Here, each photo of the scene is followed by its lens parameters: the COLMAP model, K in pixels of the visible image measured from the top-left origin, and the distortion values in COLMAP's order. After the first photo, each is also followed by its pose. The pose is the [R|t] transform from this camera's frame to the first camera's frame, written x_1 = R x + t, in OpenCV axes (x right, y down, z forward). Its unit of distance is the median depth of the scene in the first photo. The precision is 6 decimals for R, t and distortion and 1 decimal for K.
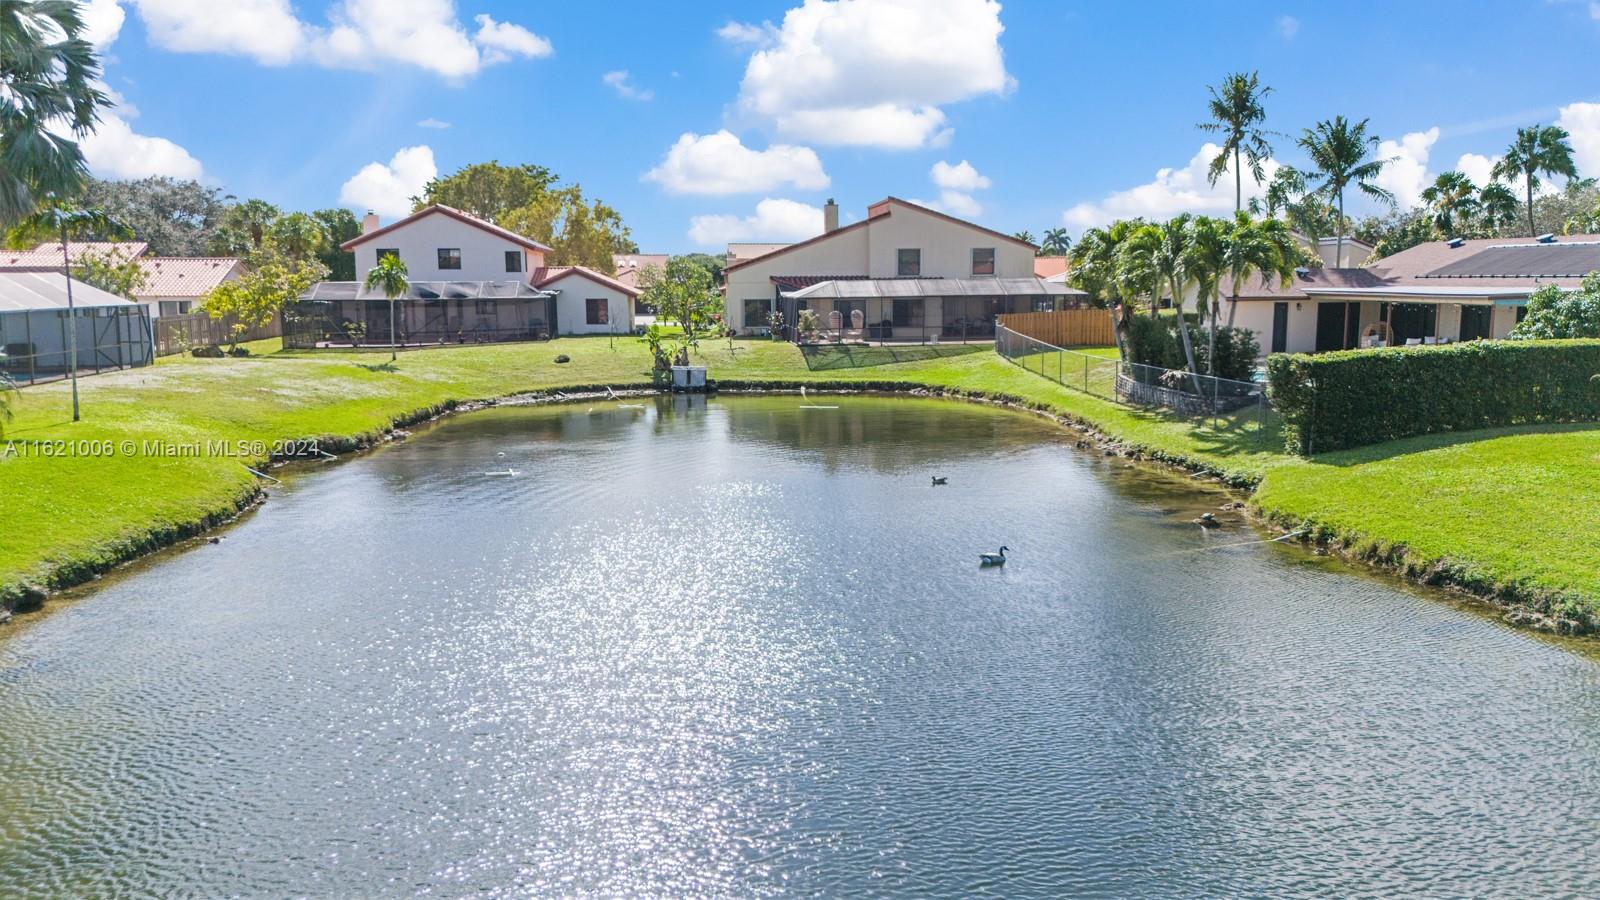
lens RADIAL K [[1168.9, 0, 798.4], [0, 1168.9, 441.1], [0, 0, 1]] dist [0.121375, -0.143648]
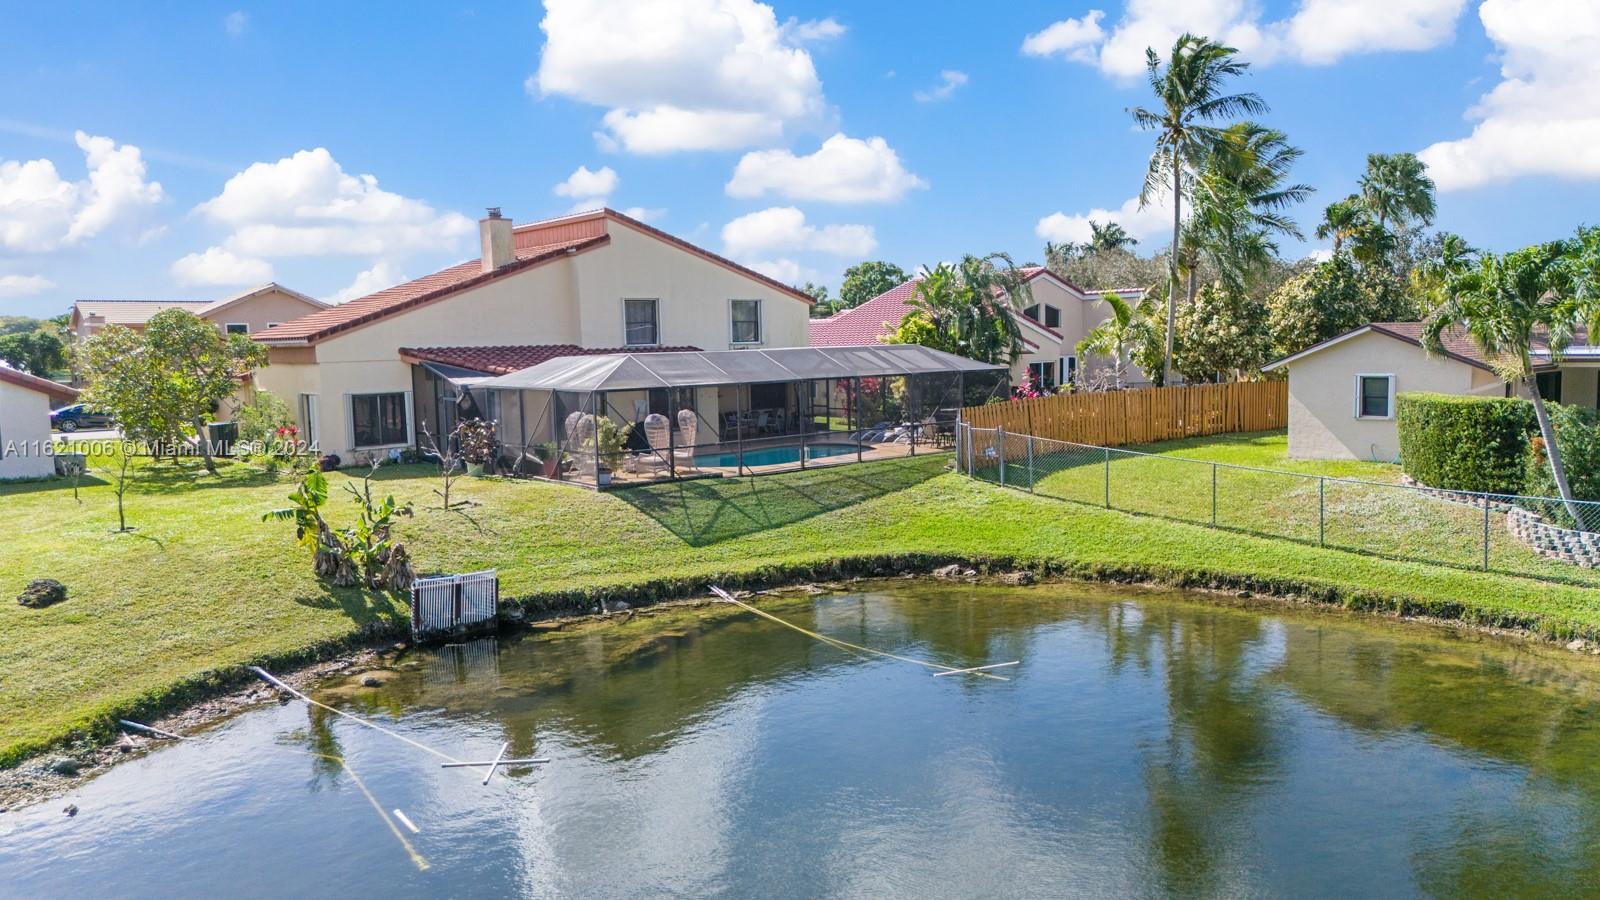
lens RADIAL K [[1168.9, 0, 798.4], [0, 1168.9, 441.1], [0, 0, 1]] dist [0.121375, -0.143648]
pose [[0.830426, -0.061707, 0.553700, -0.171611], [0.092955, 0.995263, -0.028494, -0.068698], [-0.549319, 0.075132, 0.832228, 0.472552]]
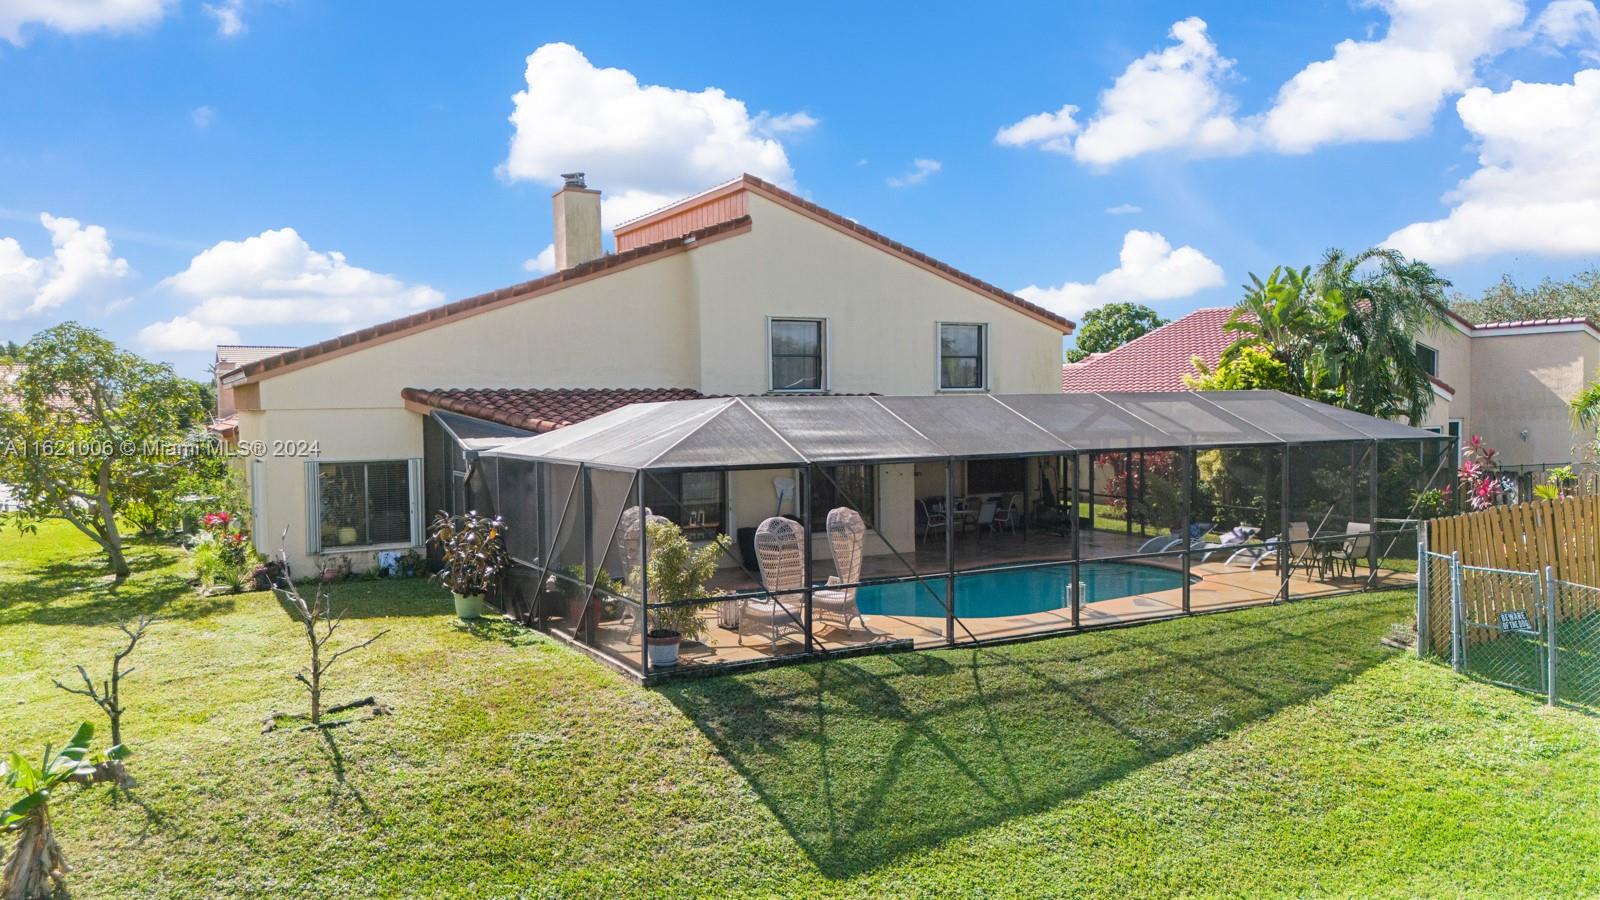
lens RADIAL K [[1168.9, 0, 798.4], [0, 1168.9, 441.1], [0, 0, 1]] dist [0.121375, -0.143648]
pose [[0.916503, -0.017011, 0.399666, -0.055472], [0.059896, 0.993668, -0.095059, -0.089450], [-0.395518, 0.111060, 0.911719, 0.666060]]
